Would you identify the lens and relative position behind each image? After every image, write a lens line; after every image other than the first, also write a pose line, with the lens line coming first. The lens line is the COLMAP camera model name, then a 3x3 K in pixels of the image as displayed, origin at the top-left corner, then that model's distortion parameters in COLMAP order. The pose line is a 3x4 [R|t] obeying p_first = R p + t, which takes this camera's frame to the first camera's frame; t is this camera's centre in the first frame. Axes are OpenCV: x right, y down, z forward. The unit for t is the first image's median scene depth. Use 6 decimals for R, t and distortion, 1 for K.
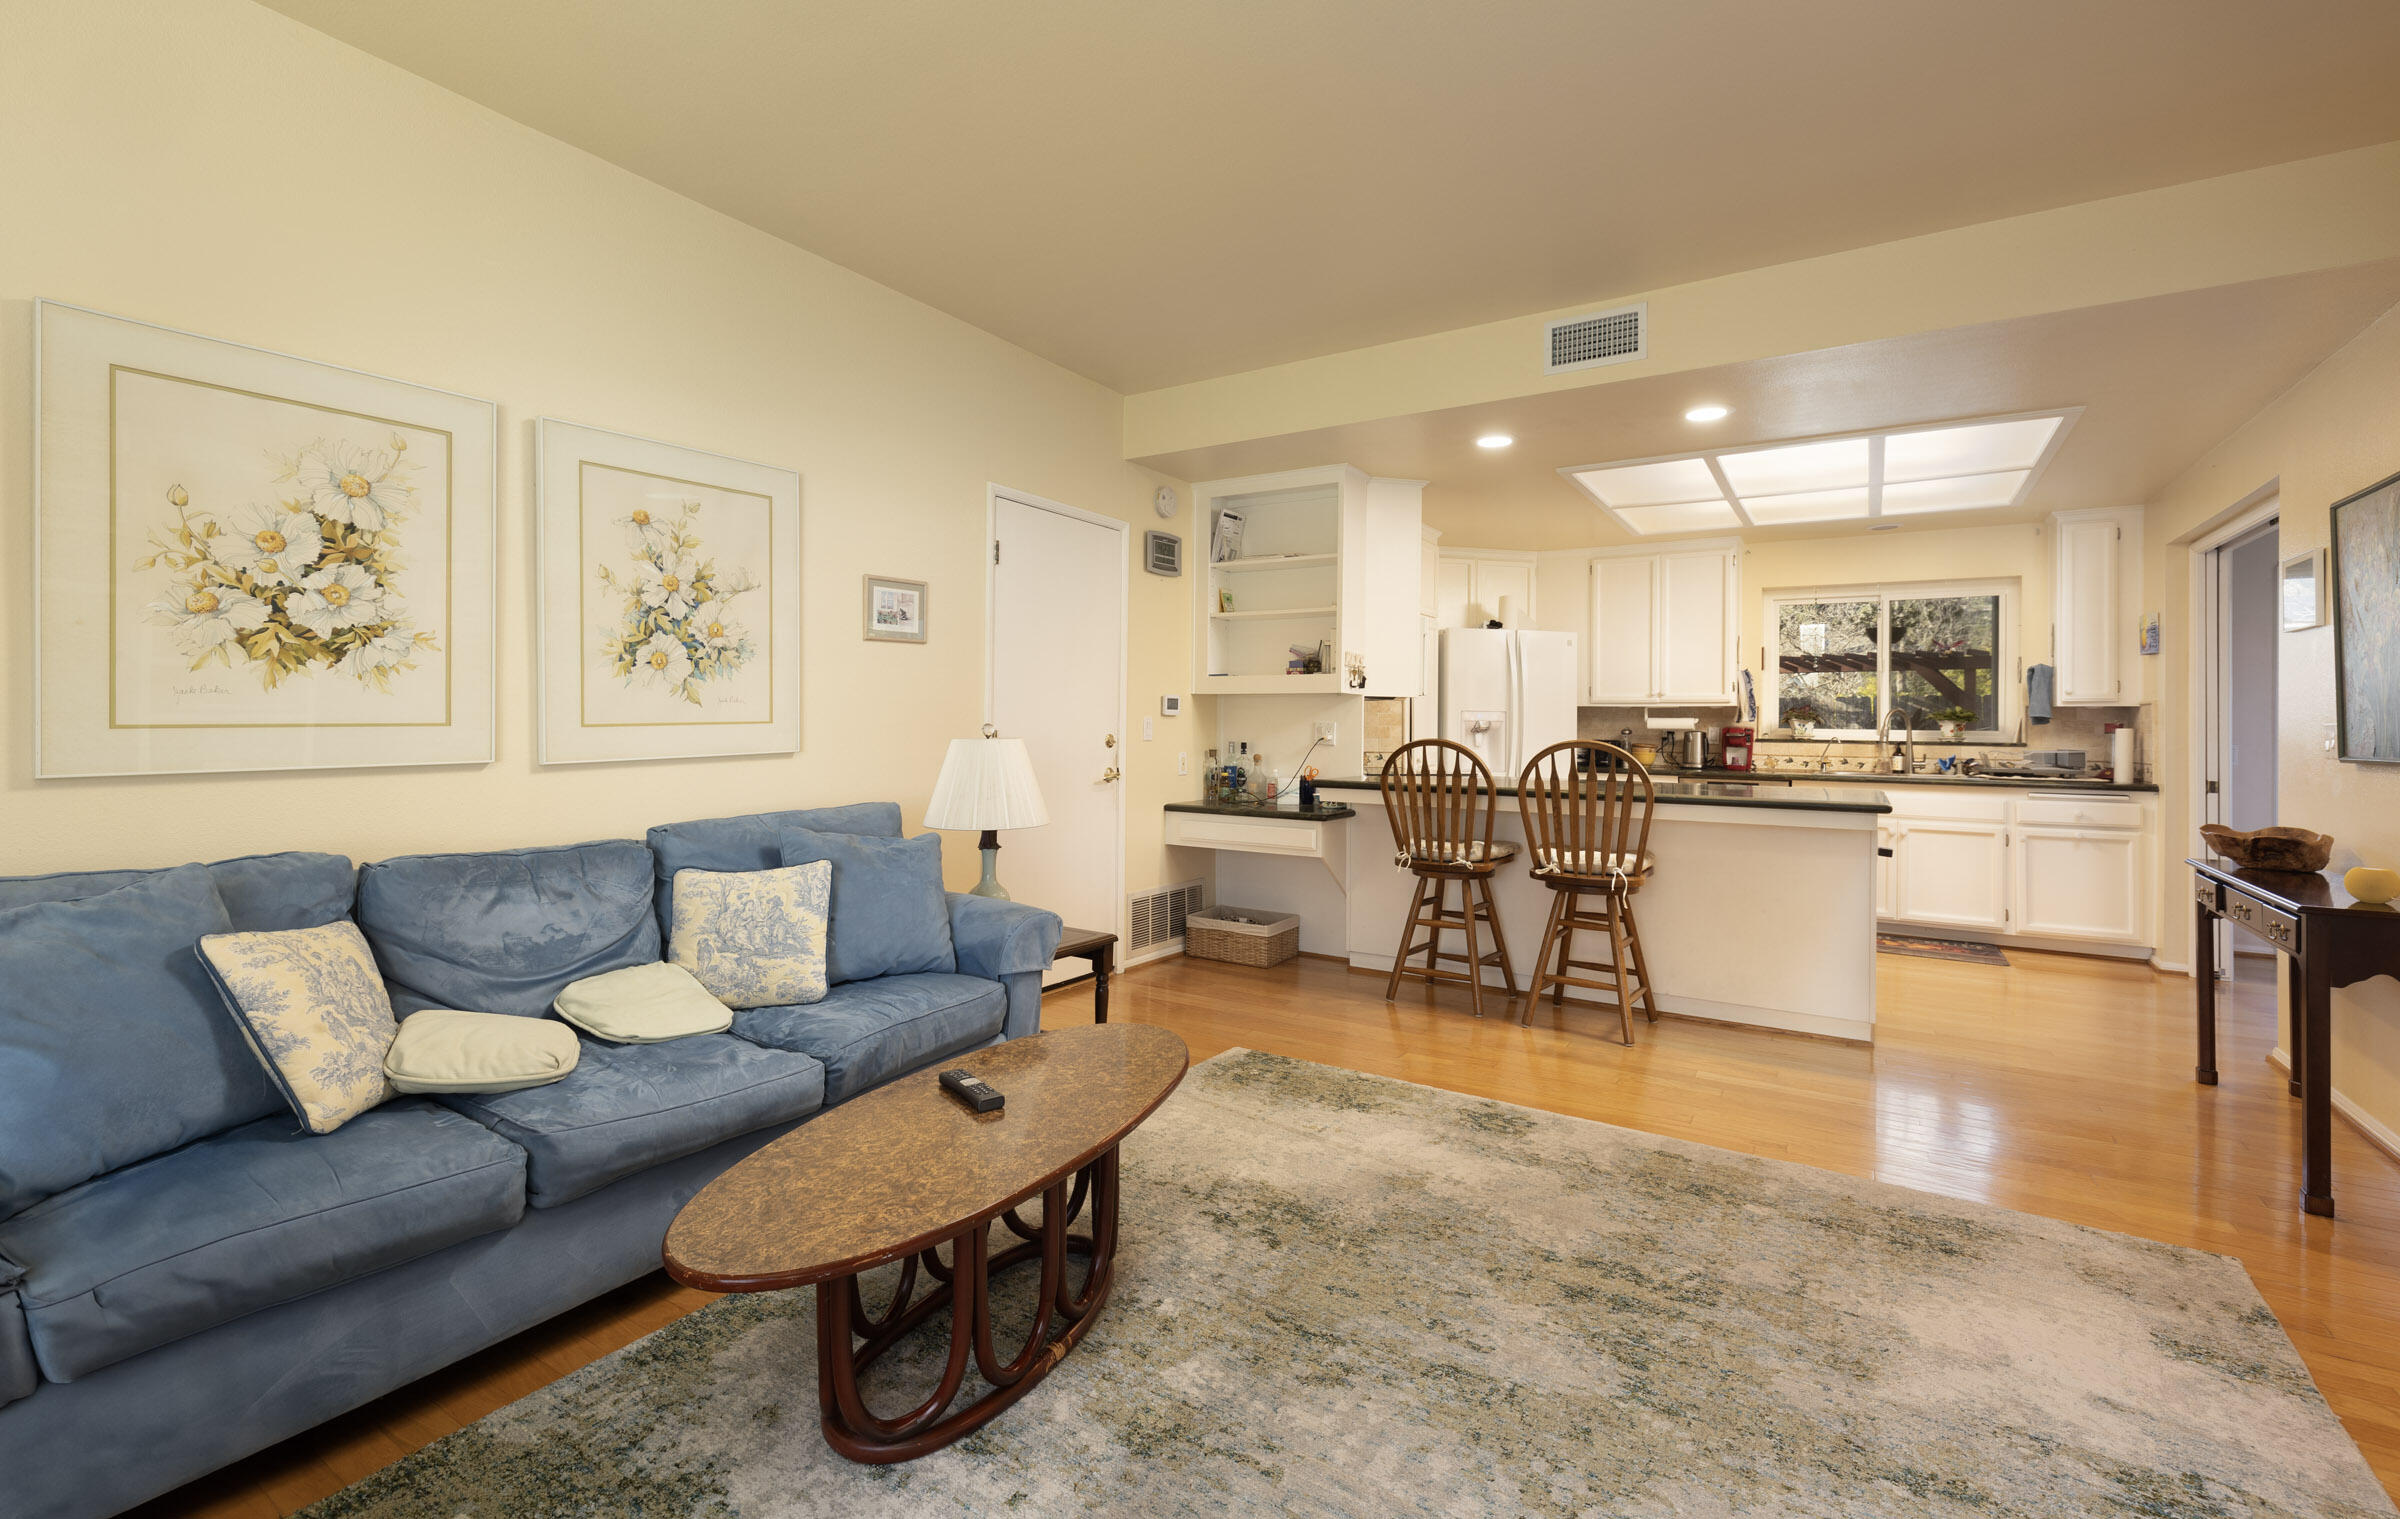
lens RADIAL K [[1034.2, 0, 1217.2], [0, 1034.2, 717.9], [0, 0, 1]] dist [0.000813, 0.000289]
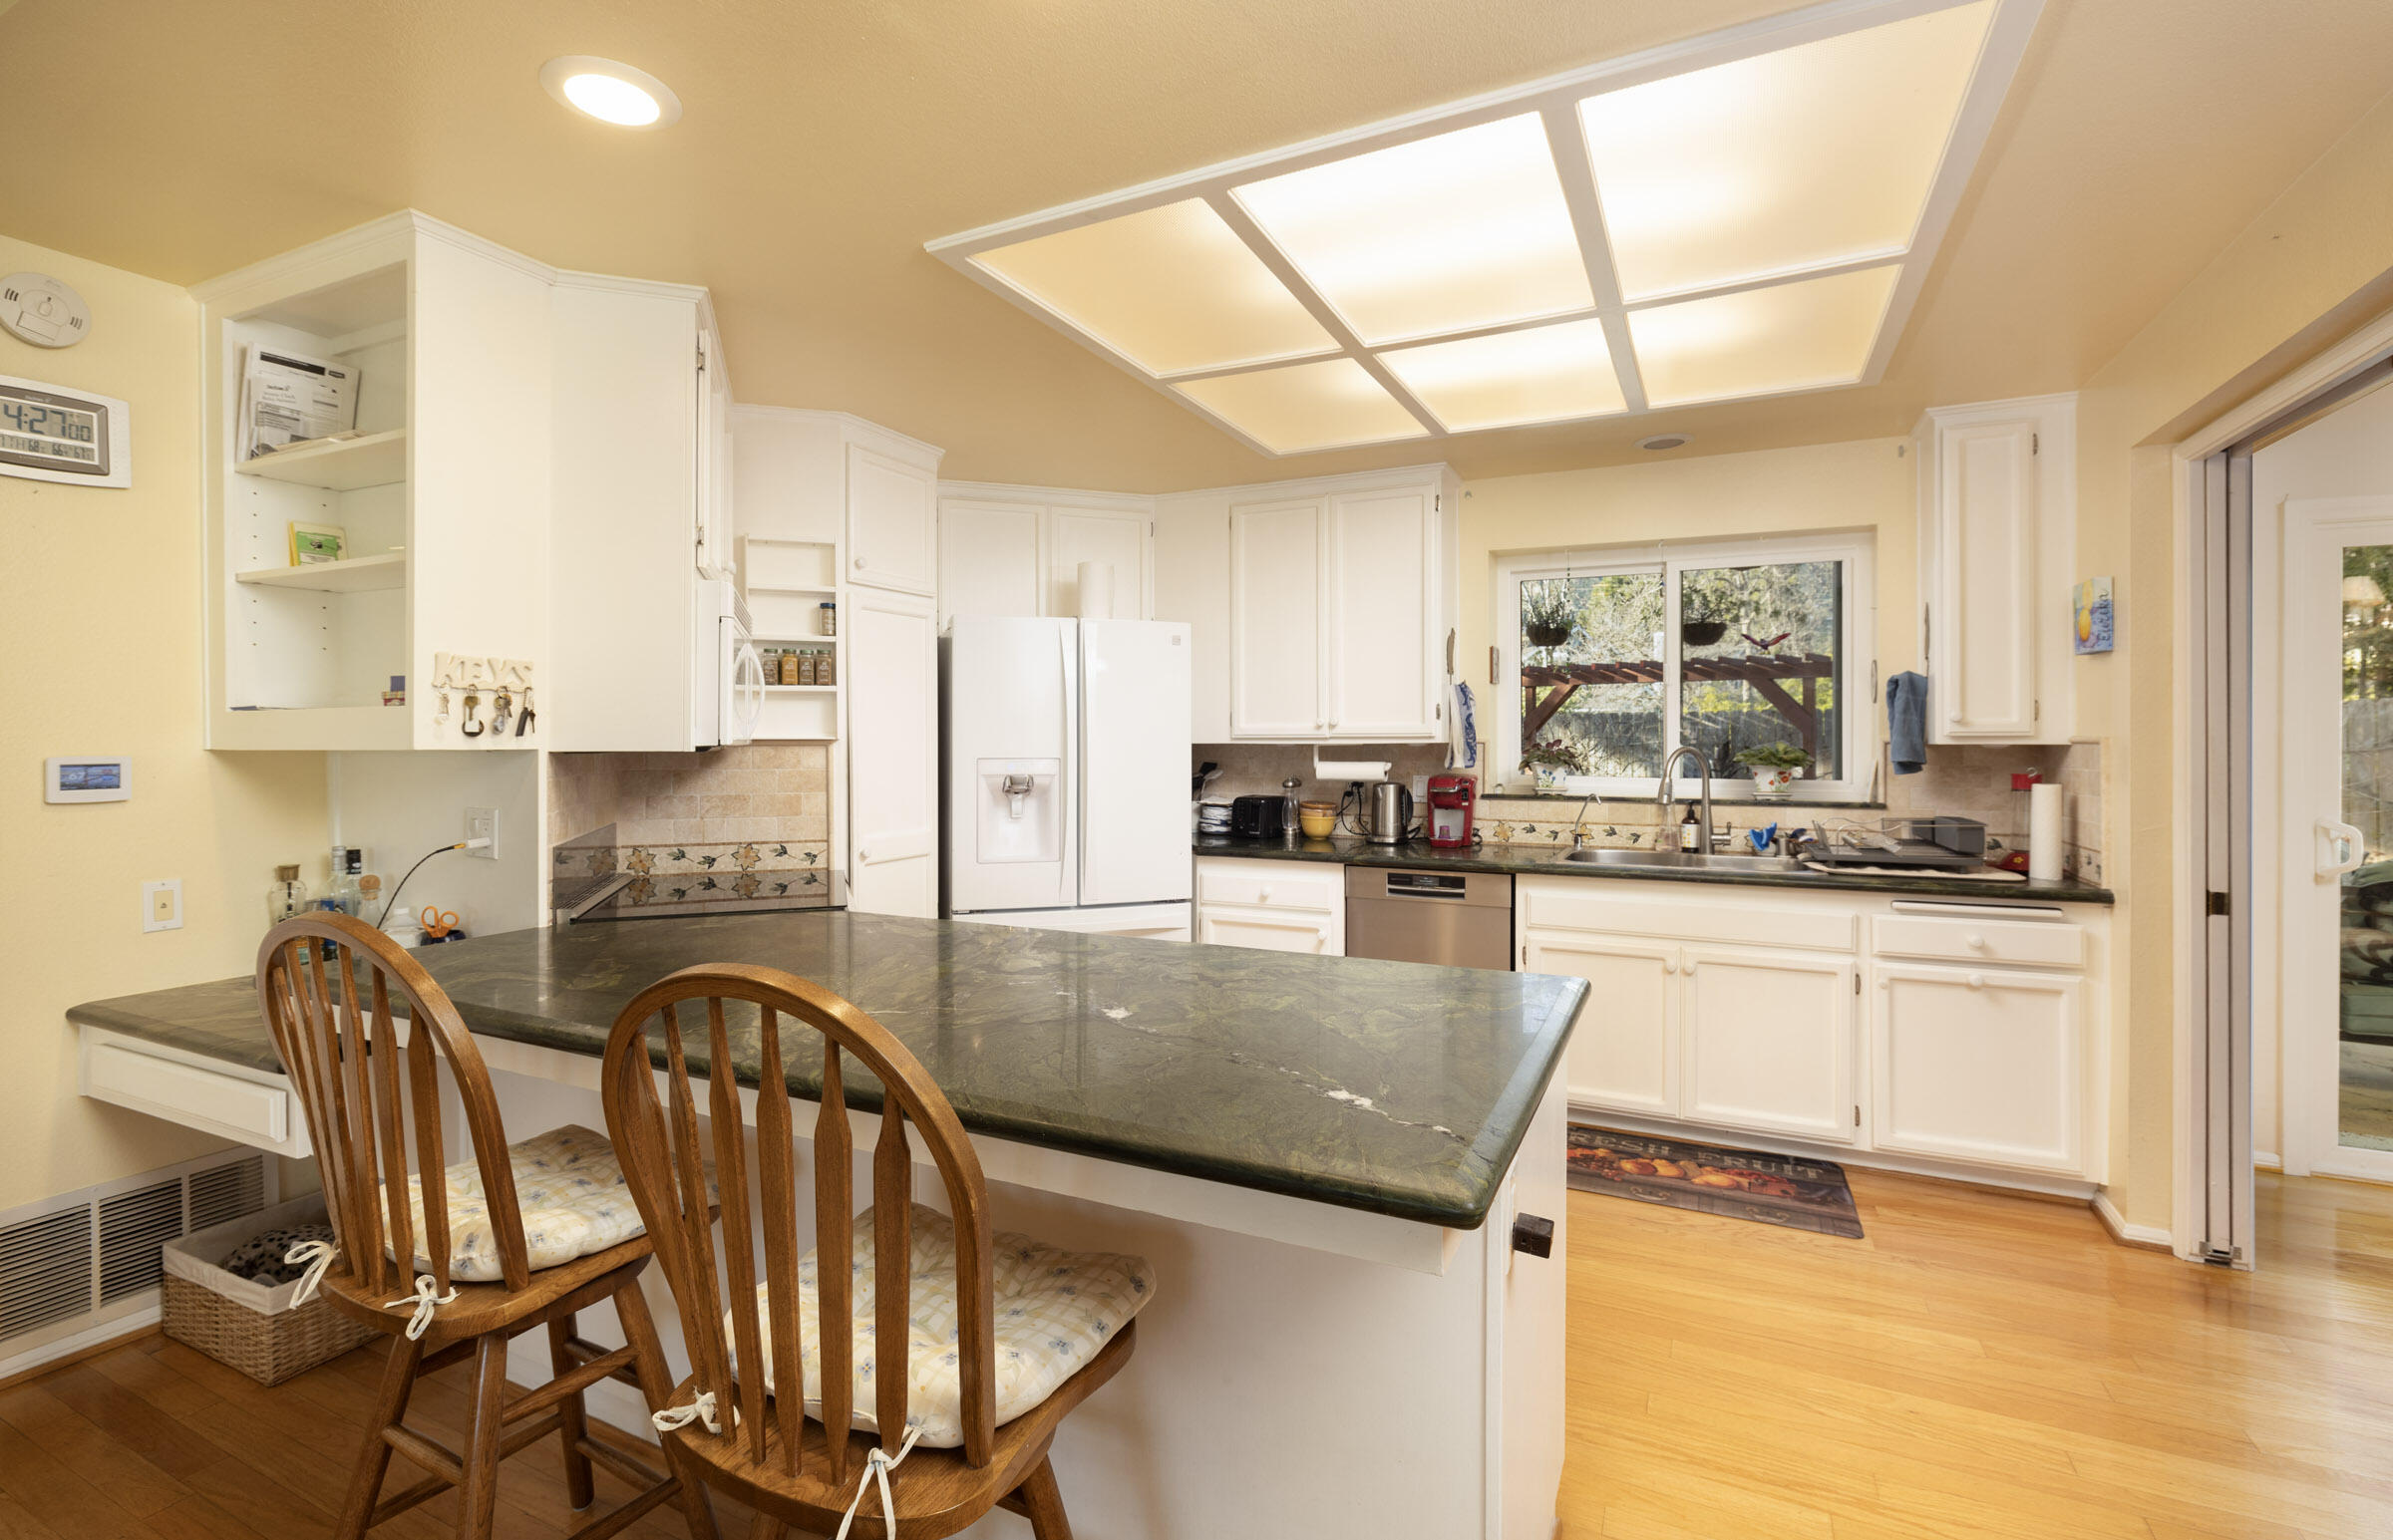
lens RADIAL K [[1071.9, 0, 1202.2], [0, 1071.9, 750.9], [0, 0, 1]] dist [-0.003495, -0.000338]
pose [[0.993959, -0.014253, 0.108824, 0.325573], [0.012191, 0.999734, 0.019591, -0.023504], [-0.109074, -0.018146, 0.993868, 0.432980]]
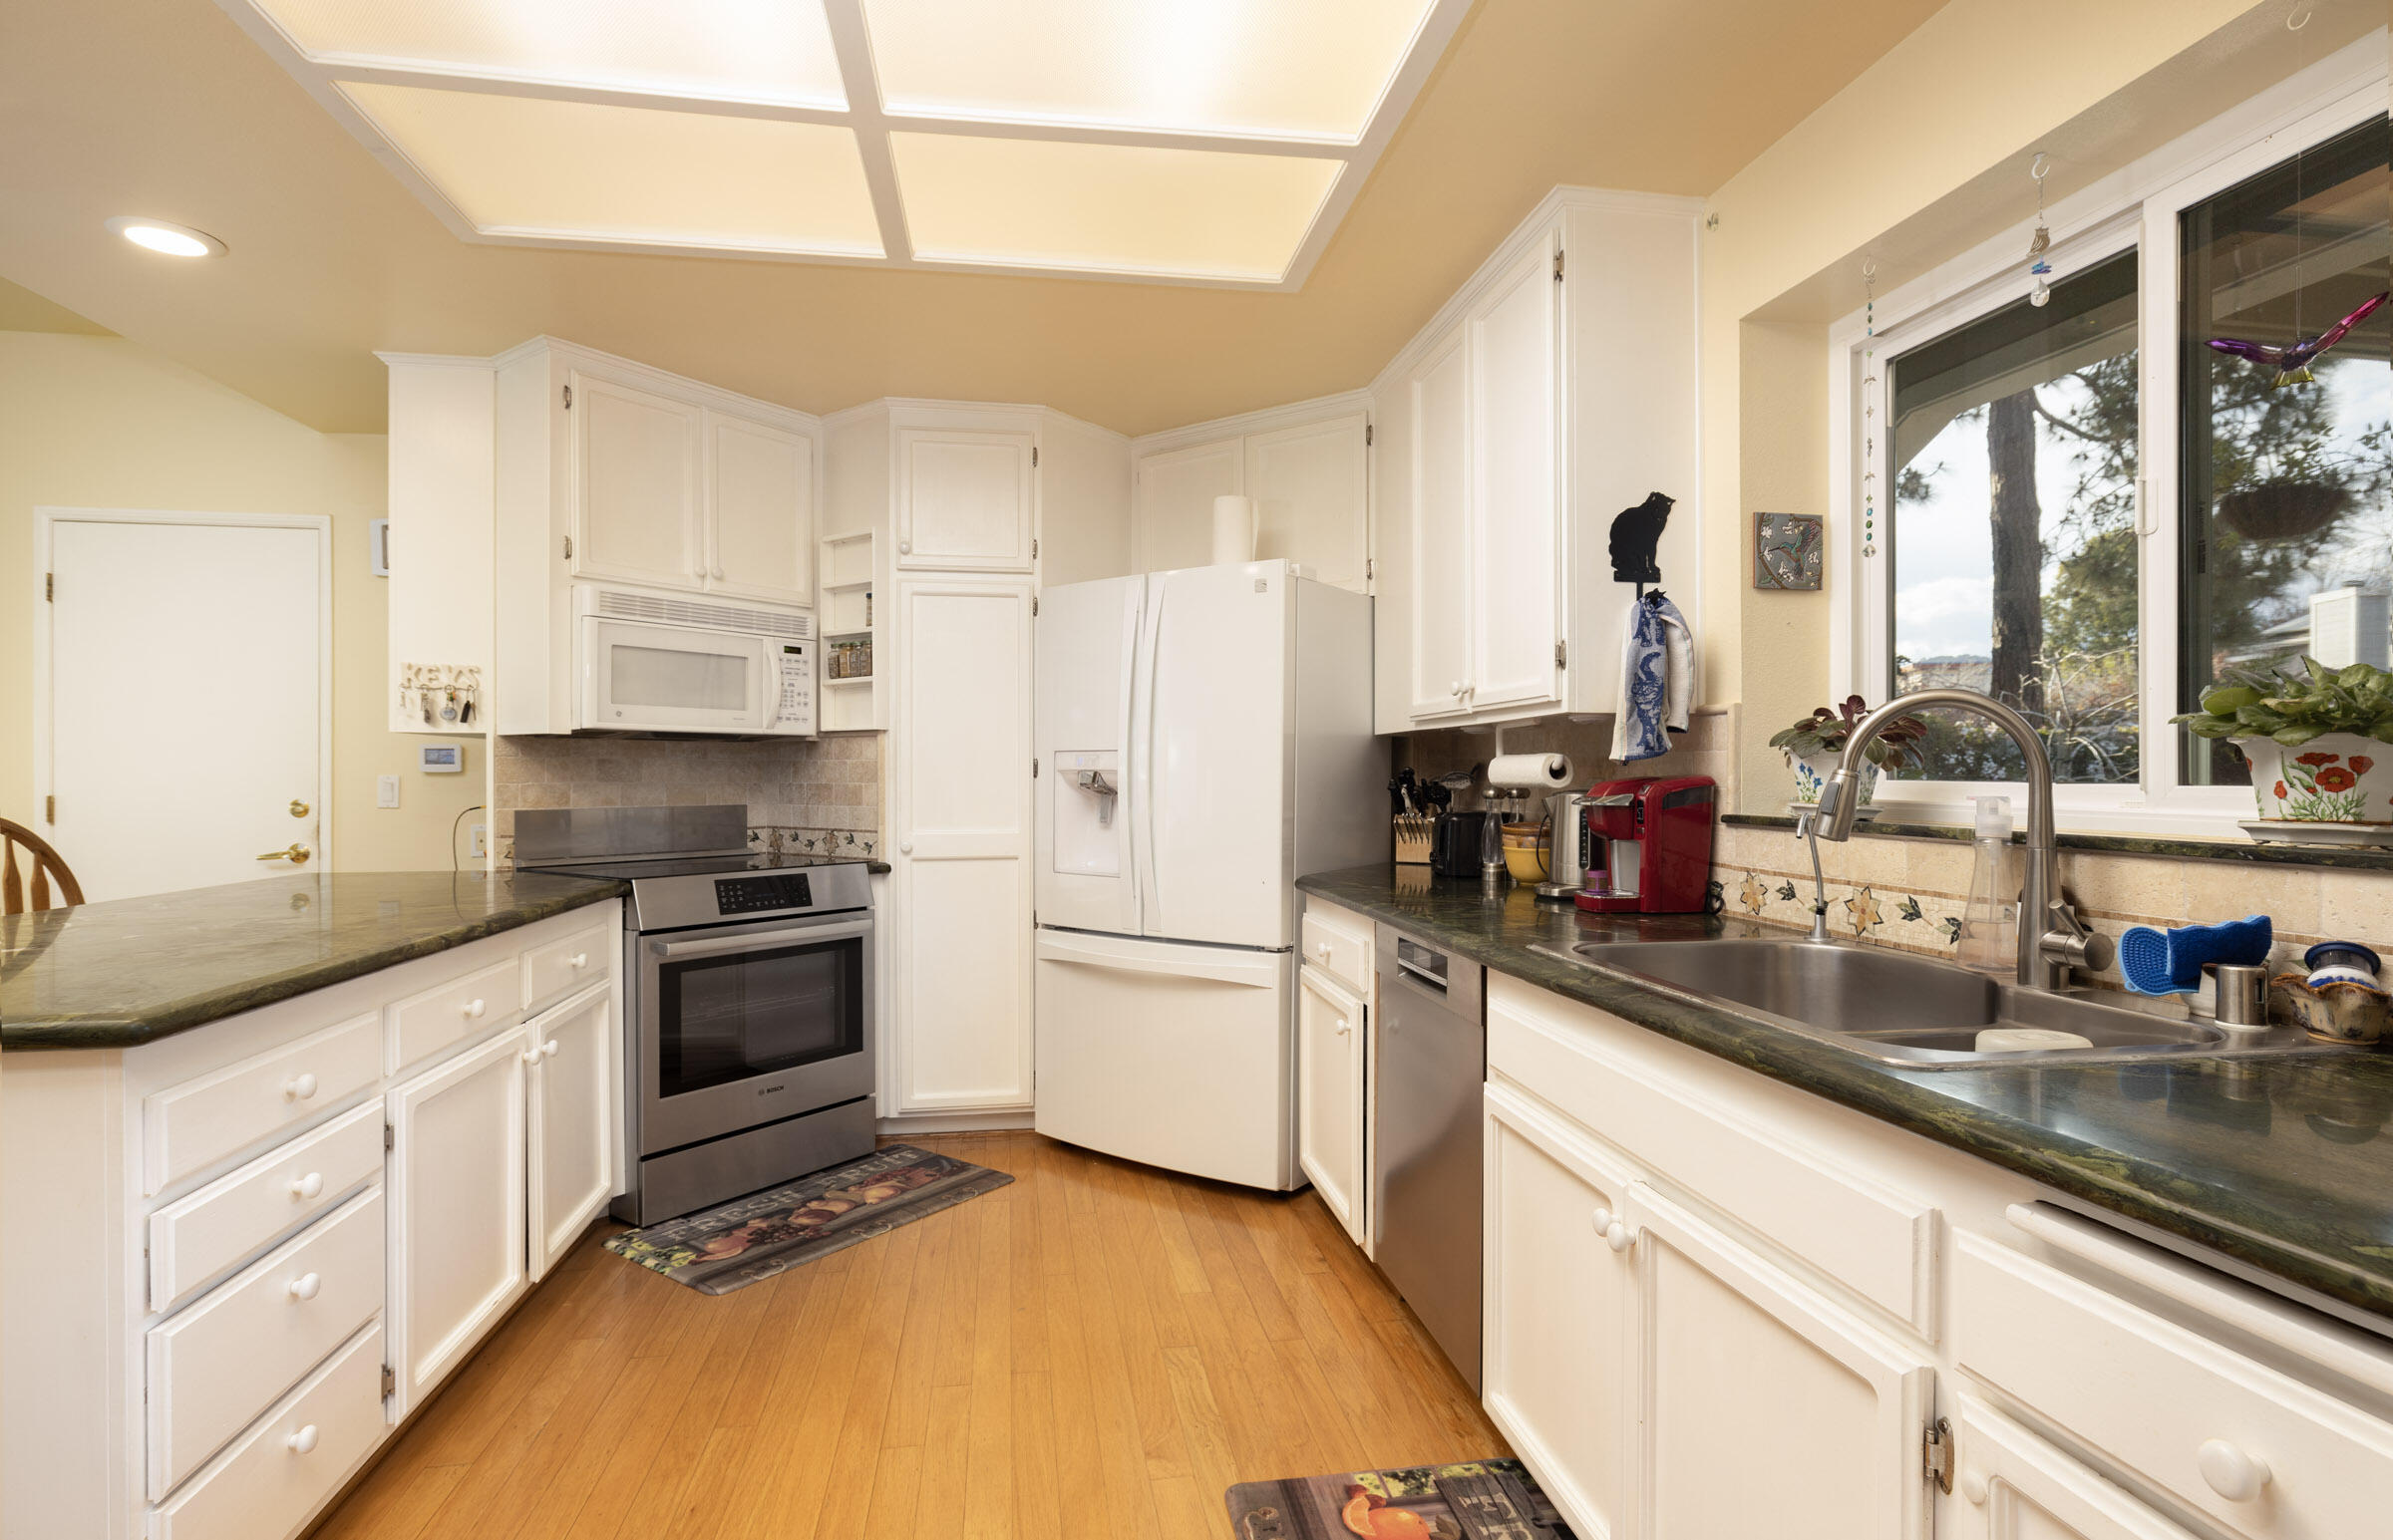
lens RADIAL K [[1175.7, 0, 1190.2], [0, 1175.7, 781.2], [0, 0, 1]] dist [-0.010192, -0.000626]
pose [[0.655140, -0.007500, -0.755470, 0.781772], [0.014454, 0.999892, 0.002607, 0.007924], [0.755369, -0.012627, 0.655178, 0.746470]]
